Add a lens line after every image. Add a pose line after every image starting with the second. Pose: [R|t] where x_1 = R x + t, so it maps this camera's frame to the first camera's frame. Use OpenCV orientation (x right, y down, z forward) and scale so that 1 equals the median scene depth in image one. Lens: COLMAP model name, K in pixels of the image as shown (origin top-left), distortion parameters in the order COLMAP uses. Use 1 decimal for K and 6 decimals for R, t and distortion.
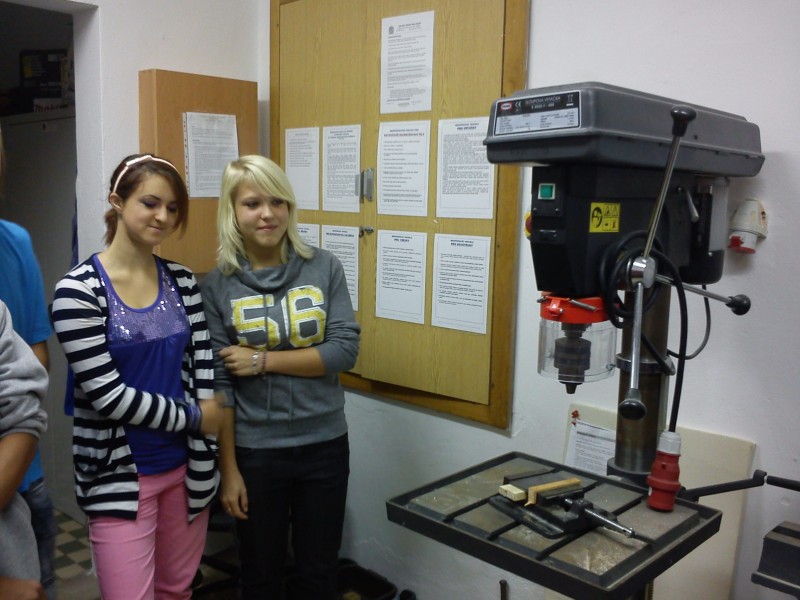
lens RADIAL K [[762.0, 0, 382.6], [0, 762.0, 300.3], [0, 0, 1]] dist [-0.015169, -0.020451]
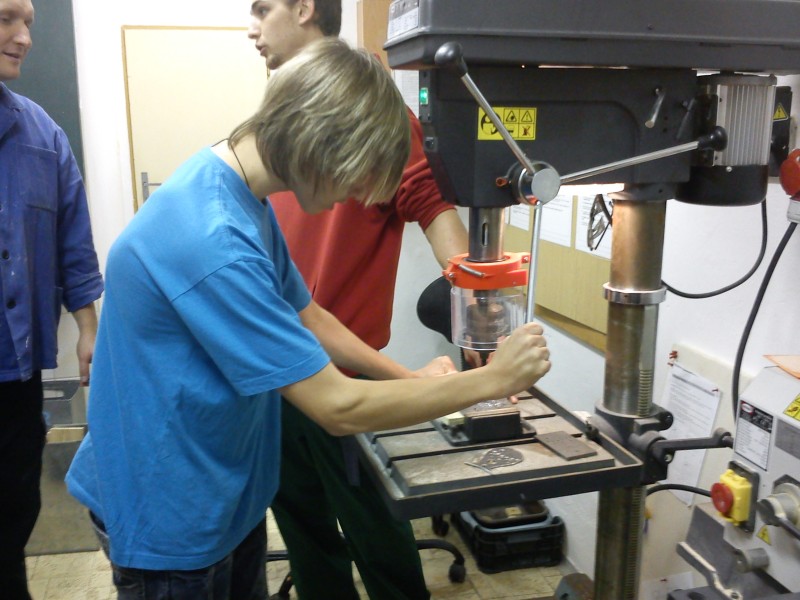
lens RADIAL K [[771.1, 0, 400.0], [0, 771.1, 300.0], [0, 0, 1]] dist [-0.000563, -0.240327]
pose [[0.858824, 0.088988, -0.504482, 0.554229], [-0.042395, 0.993765, 0.103123, 0.010419], [0.510513, -0.067177, 0.857242, 0.101697]]
